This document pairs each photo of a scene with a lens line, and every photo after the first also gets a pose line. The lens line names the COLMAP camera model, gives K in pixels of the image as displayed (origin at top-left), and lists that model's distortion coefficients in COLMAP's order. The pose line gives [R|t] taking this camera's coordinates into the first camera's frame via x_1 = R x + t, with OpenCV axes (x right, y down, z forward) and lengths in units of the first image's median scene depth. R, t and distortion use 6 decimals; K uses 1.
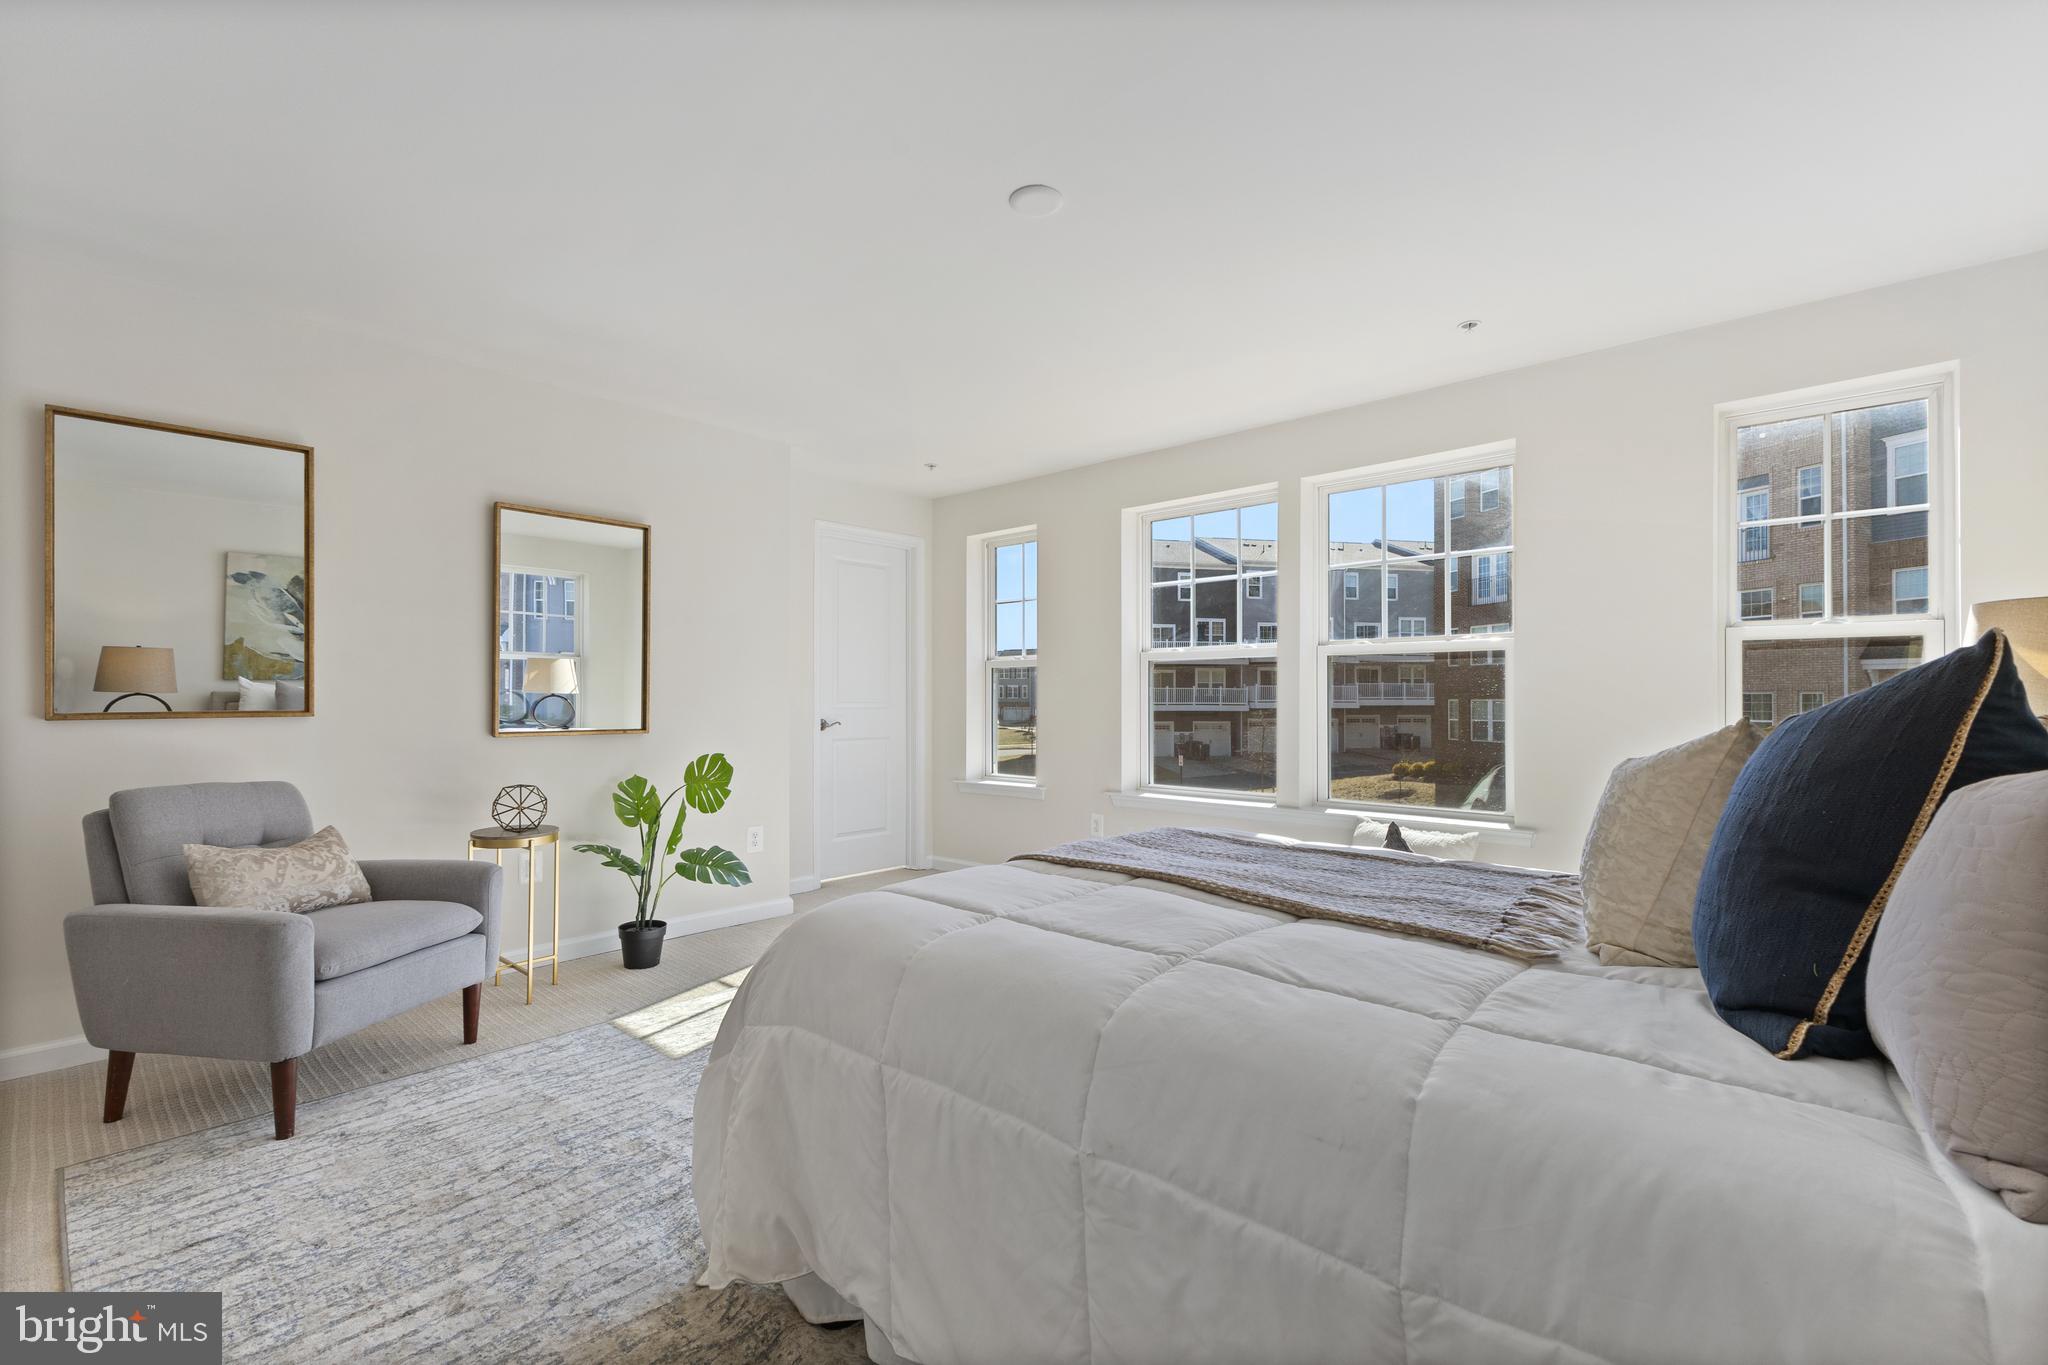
lens RADIAL K [[882.4, 0, 1025.3], [0, 882.4, 688.1], [0, 0, 1]] dist [0.011732, -0.002070]
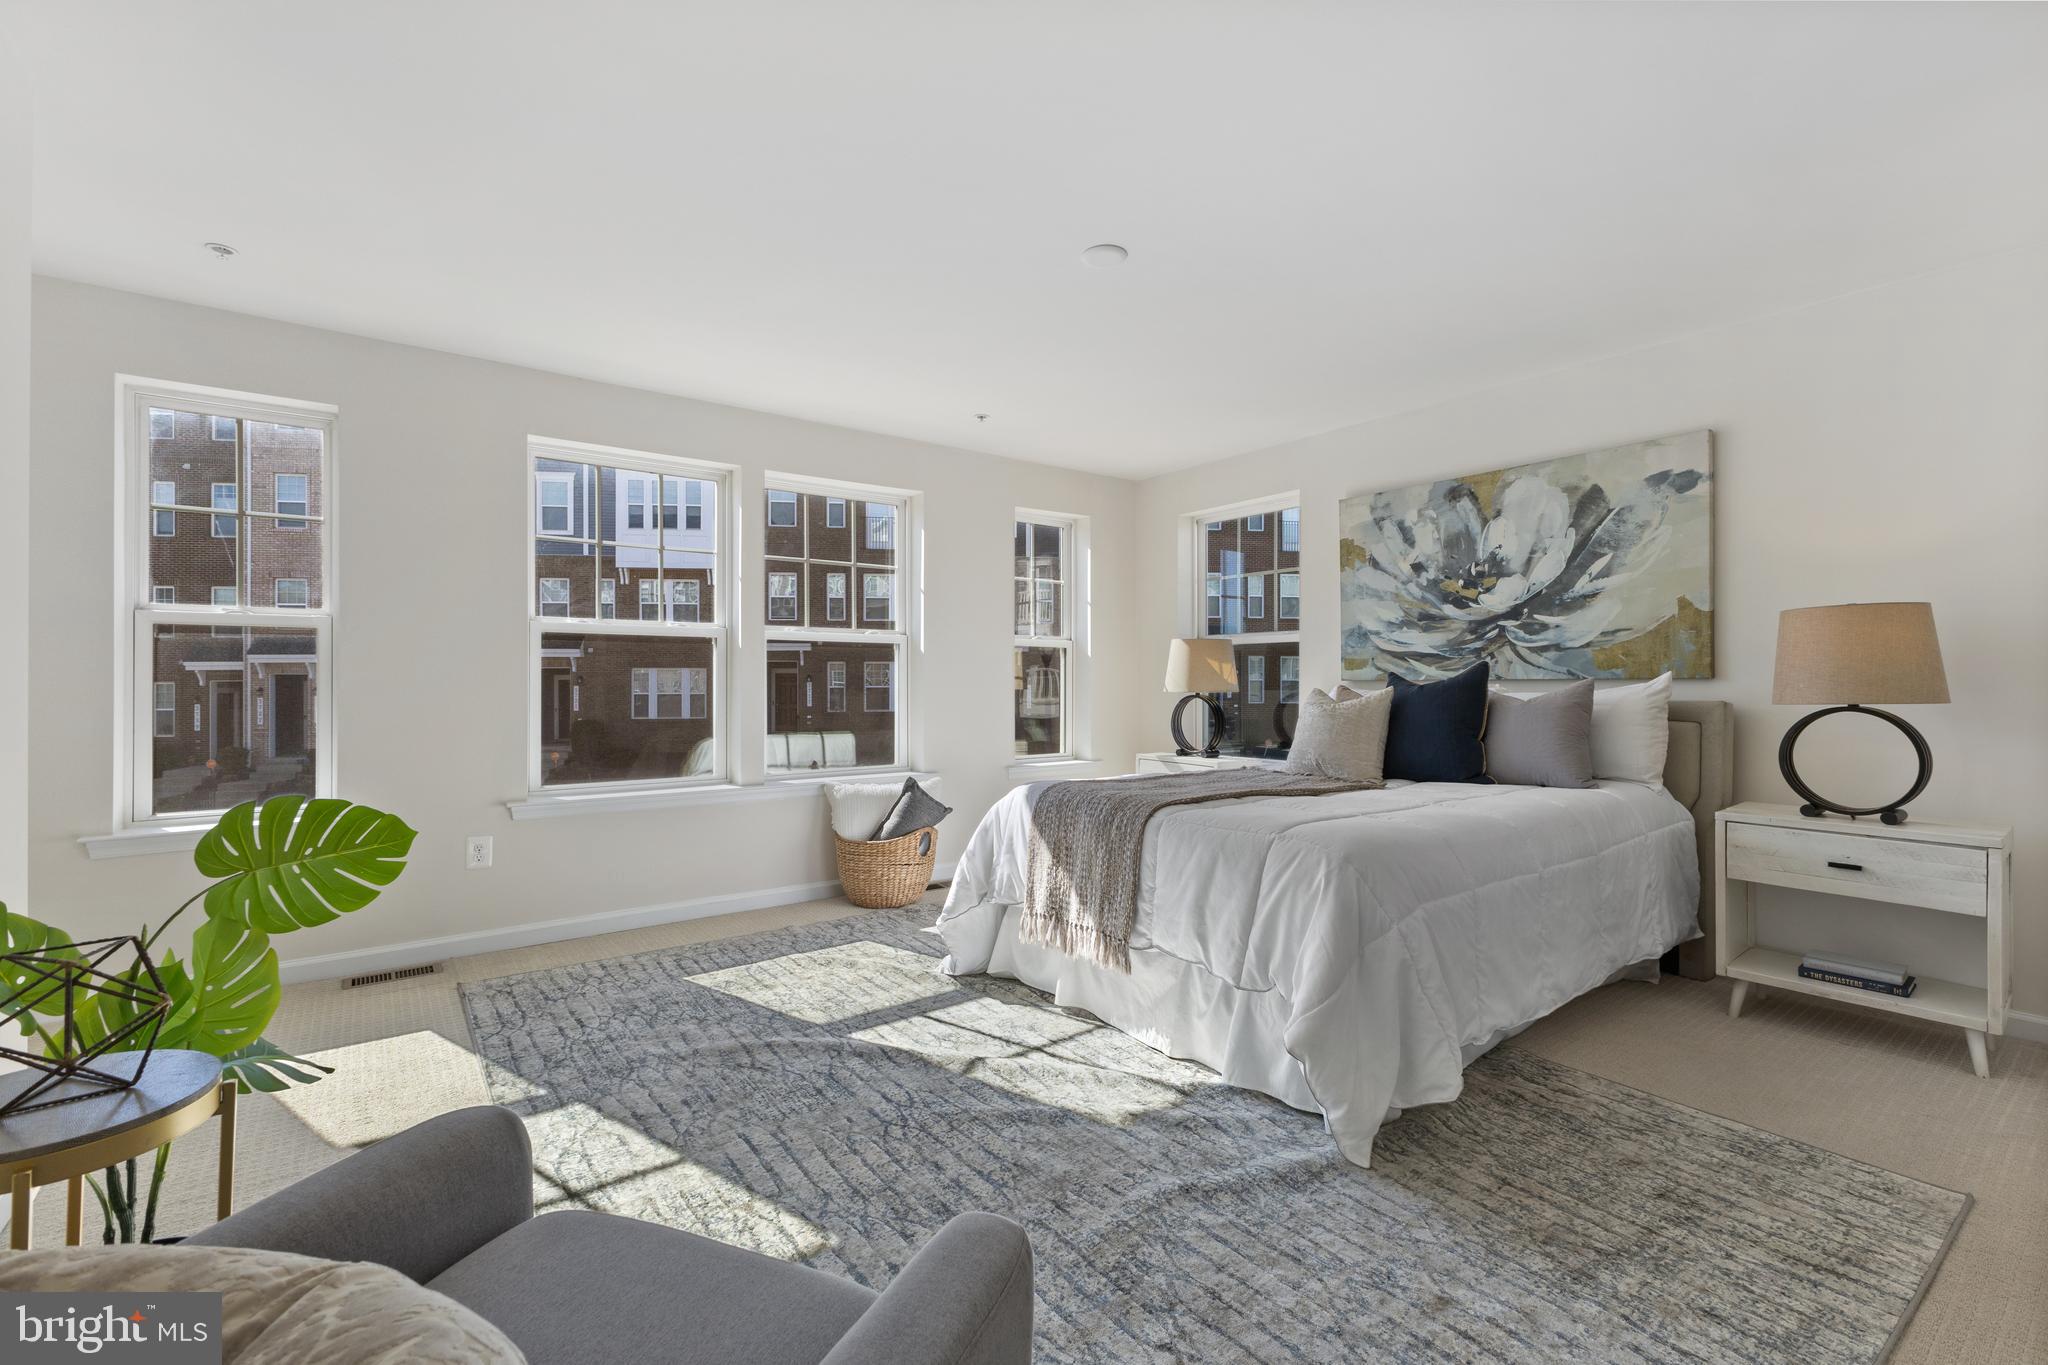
lens RADIAL K [[882.4, 0, 1022.0], [0, 882.4, 674.4], [0, 0, 1]] dist [0.011732, -0.002070]
pose [[0.195575, 0.009547, 0.980642, -0.731168], [-0.012791, 0.999892, -0.007184, 0.009933], [-0.980605, -0.011138, 0.195676, 0.550745]]
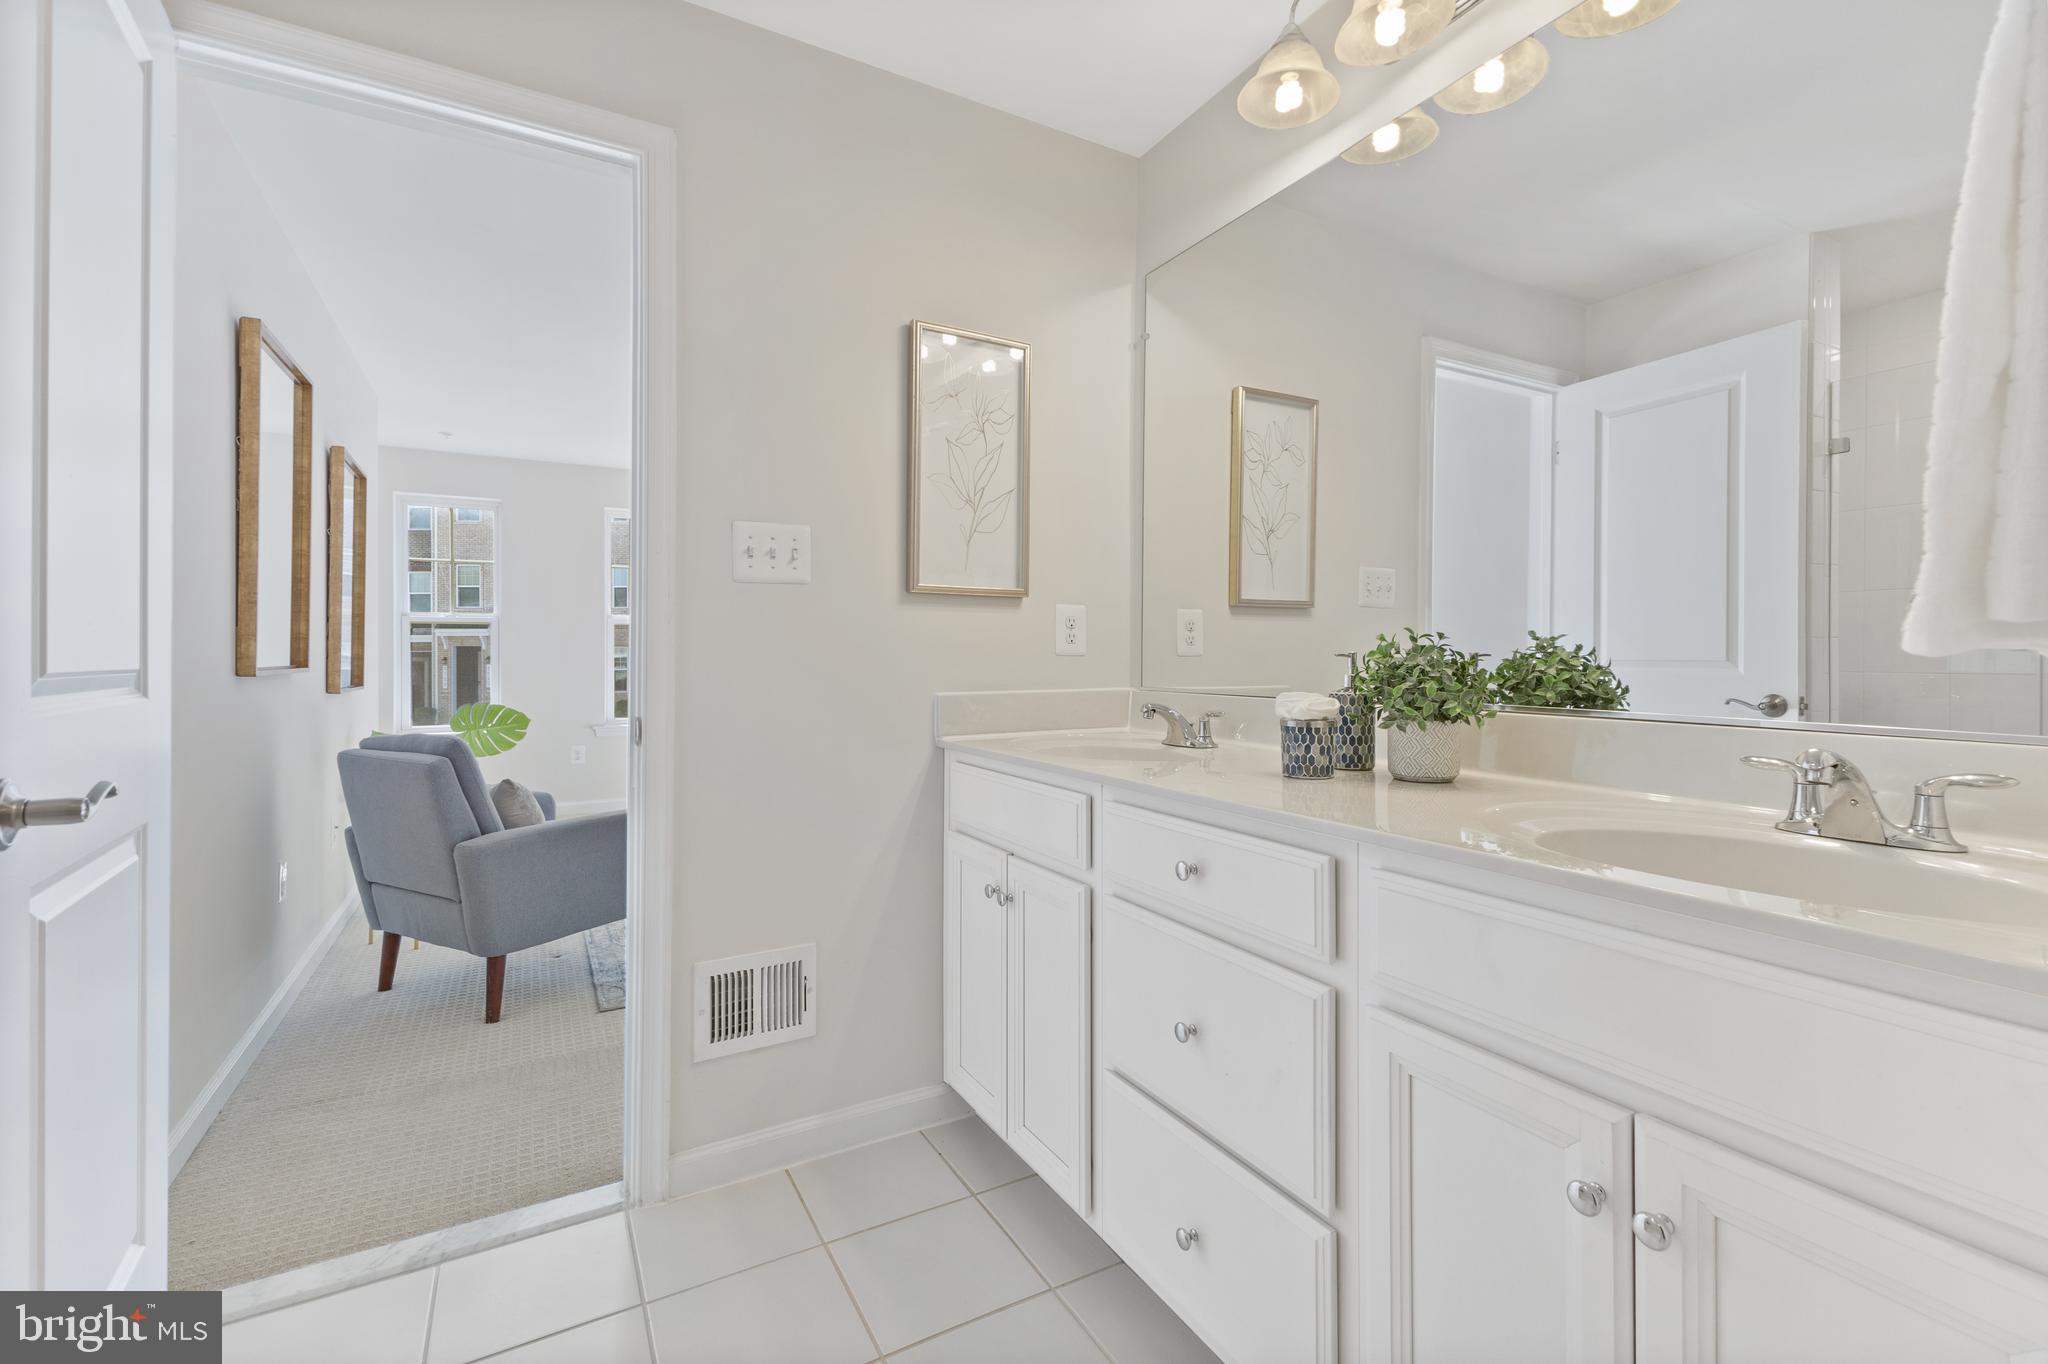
lens RADIAL K [[882.4, 0, 1030.4], [0, 882.4, 649.6], [0, 0, 1]] dist [0.011732, -0.002070]
pose [[0.313054, 0.004474, 0.949725, -1.202994], [-0.013651, 0.999907, -0.000211, -0.002186], [-0.949637, -0.012899, 0.313086, 0.001374]]
